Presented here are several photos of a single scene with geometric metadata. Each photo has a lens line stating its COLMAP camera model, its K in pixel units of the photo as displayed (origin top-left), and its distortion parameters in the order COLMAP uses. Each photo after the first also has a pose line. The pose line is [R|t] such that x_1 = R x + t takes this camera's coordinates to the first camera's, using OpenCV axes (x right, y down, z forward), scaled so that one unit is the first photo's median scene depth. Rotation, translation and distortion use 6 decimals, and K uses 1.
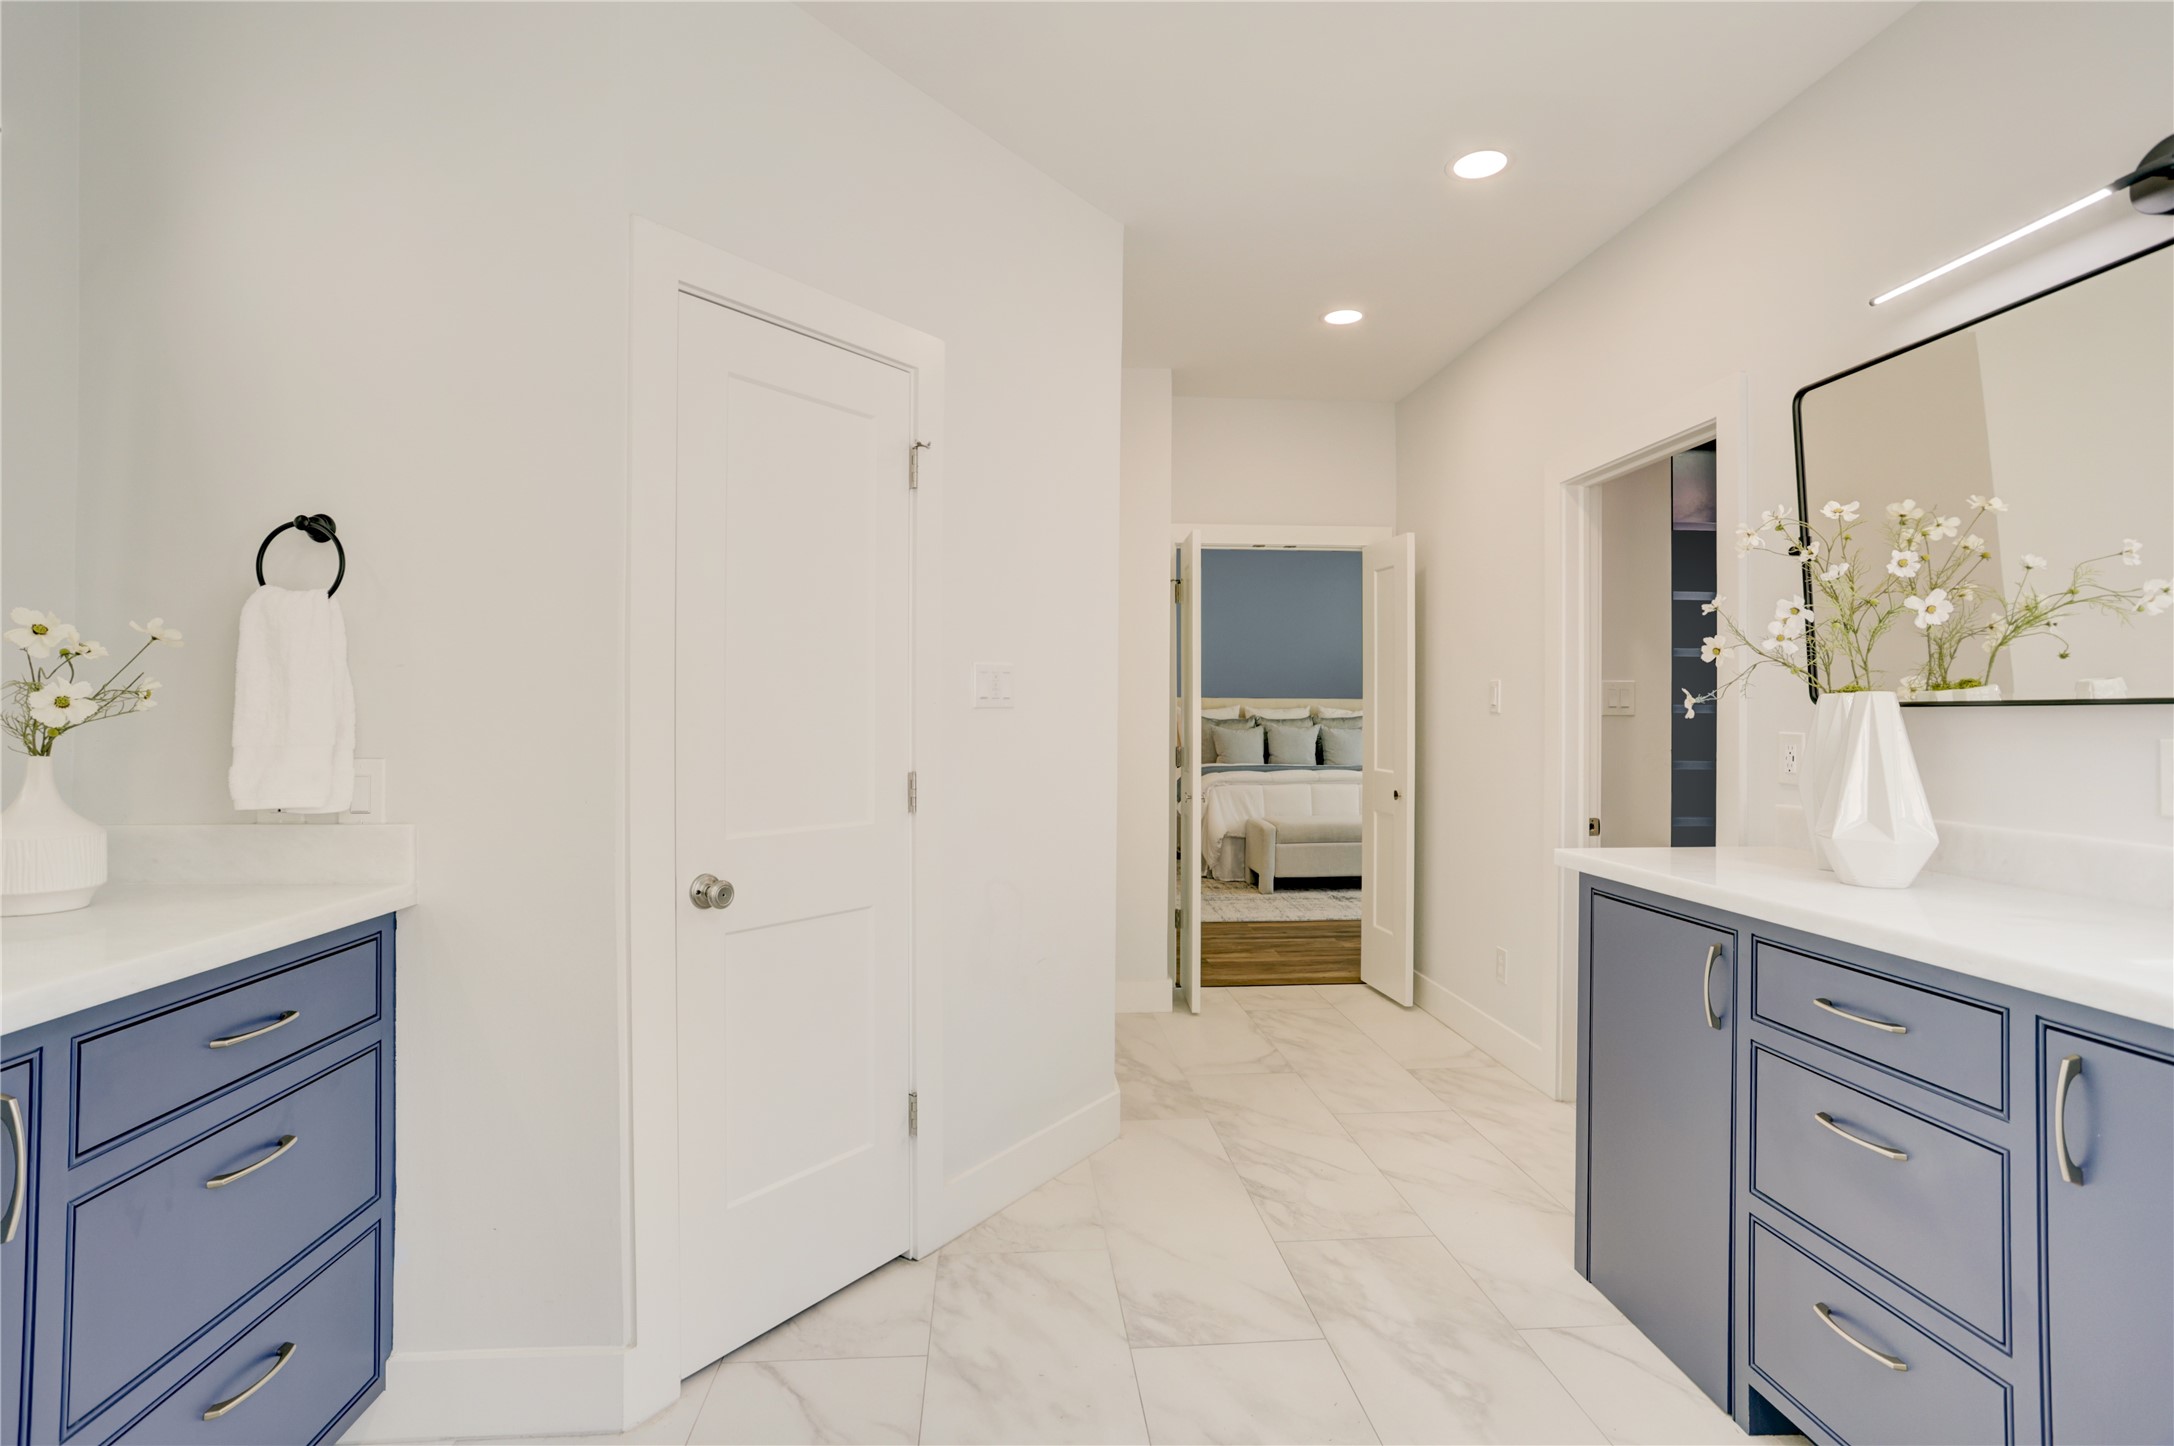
lens RADIAL K [[1061.5, 0, 1081.6], [0, 1061.5, 715.0], [0, 0, 1]] dist [0.004360, 0.001456]
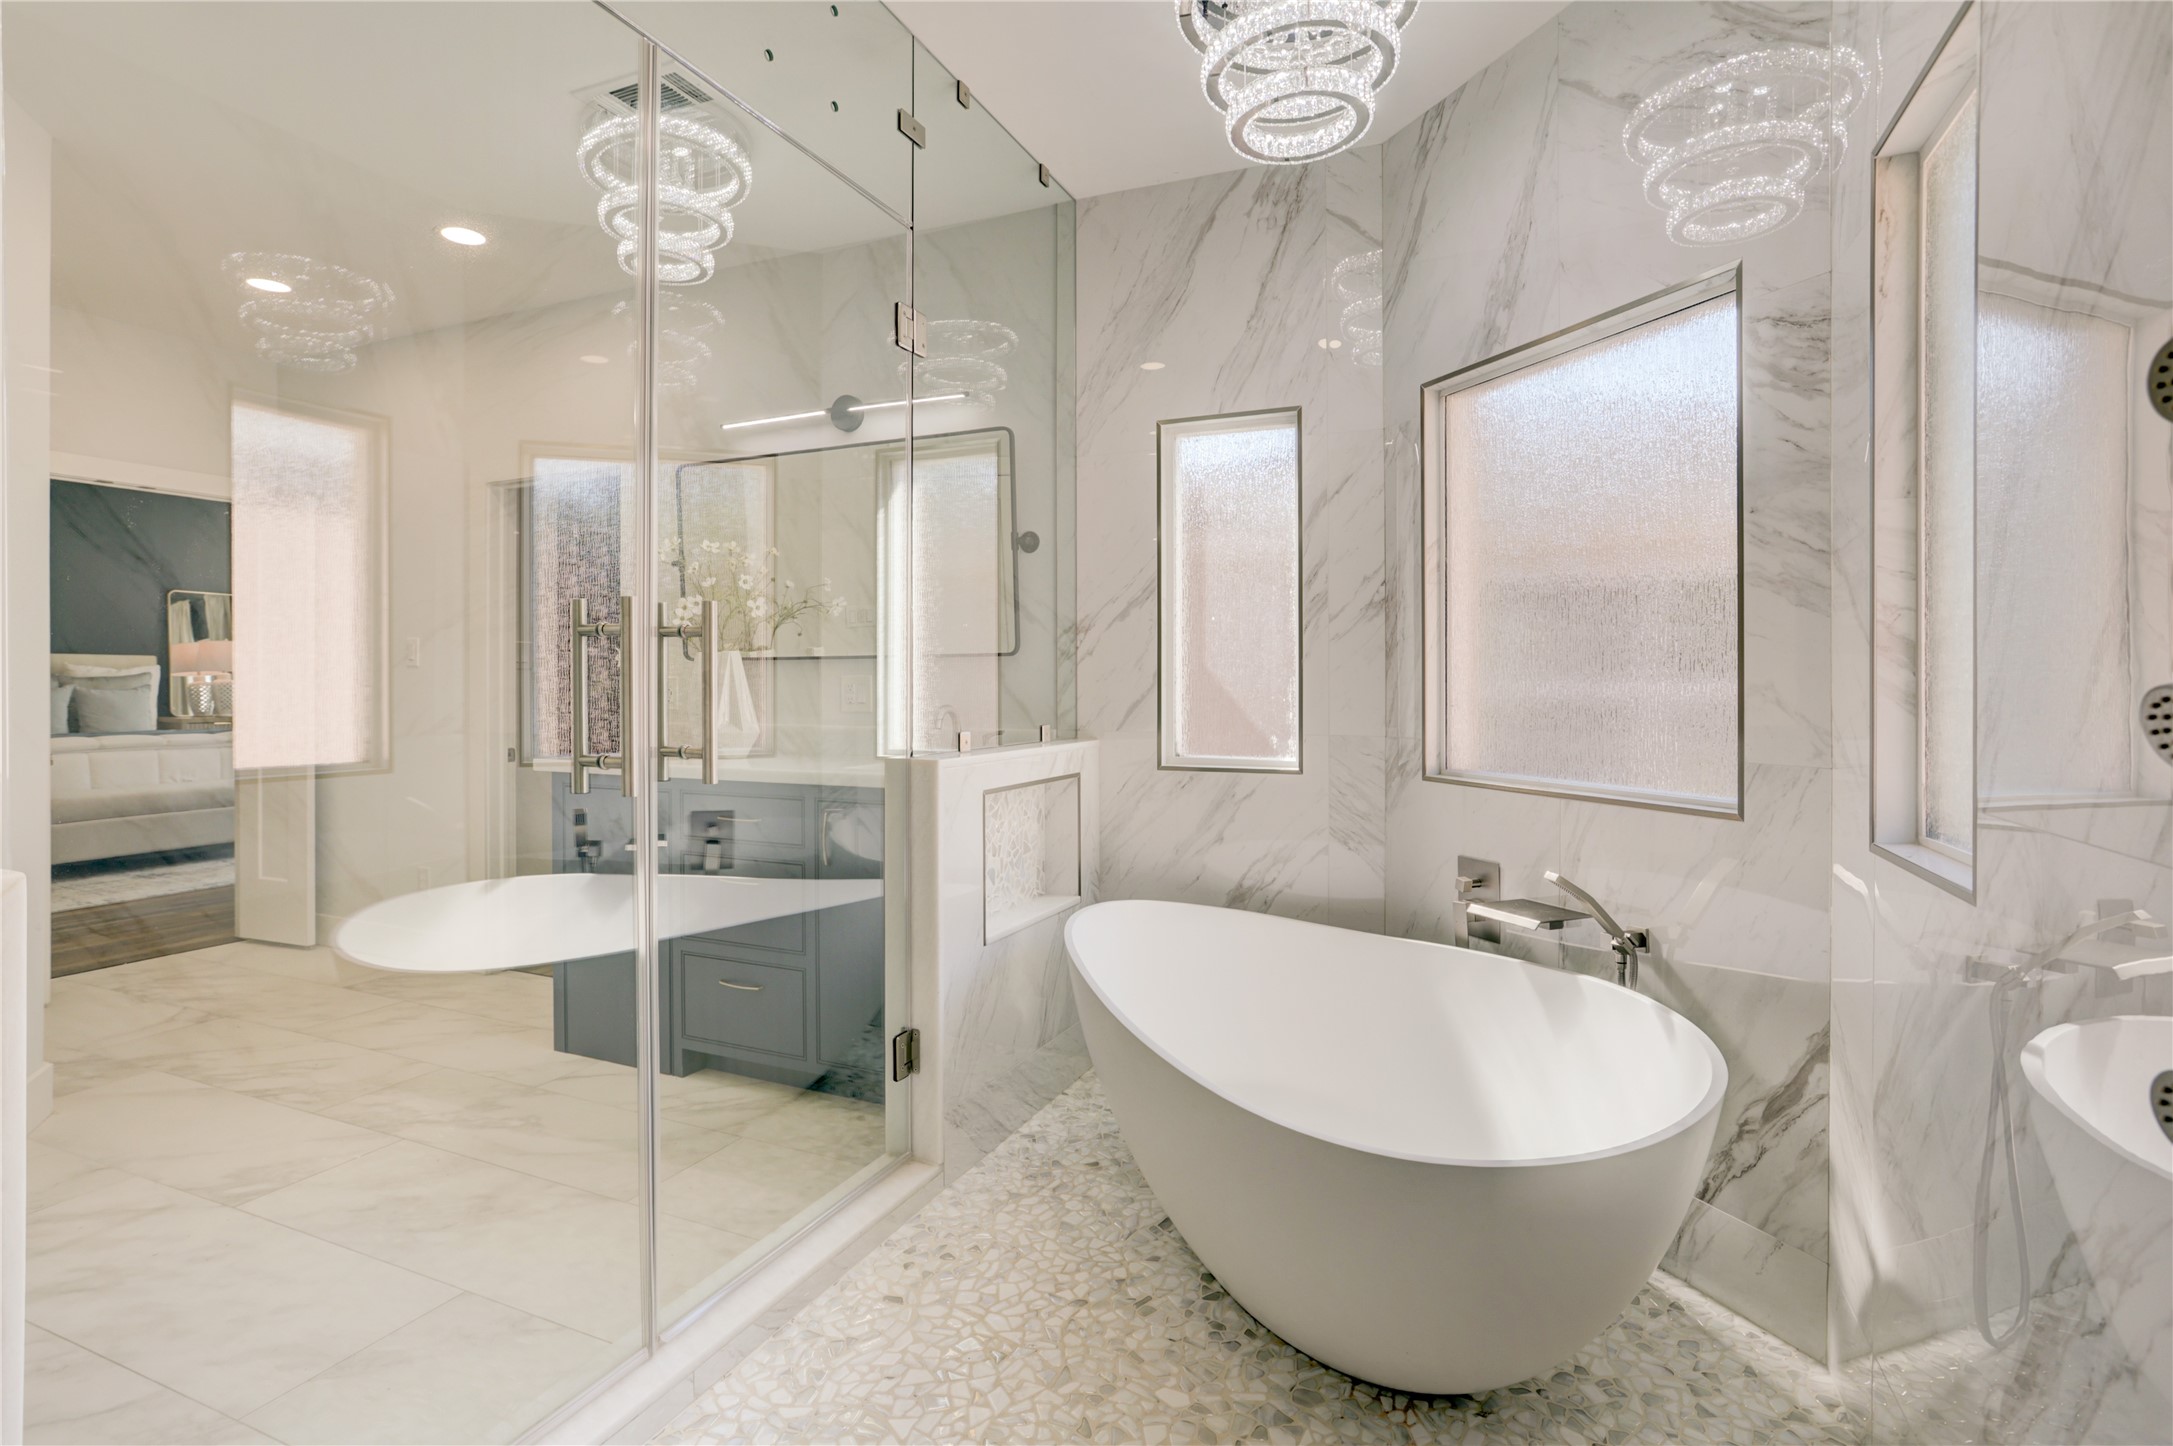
lens RADIAL K [[1061.0, 0, 1081.1], [0, 1061.0, 715.0], [0, 0, 1]] dist [0.004360, 0.001456]
pose [[0.471589, -0.028972, 0.881343, -0.427002], [0.002092, 0.999494, 0.031736, 0.023484], [-0.881816, -0.013123, 0.471411, -0.282000]]
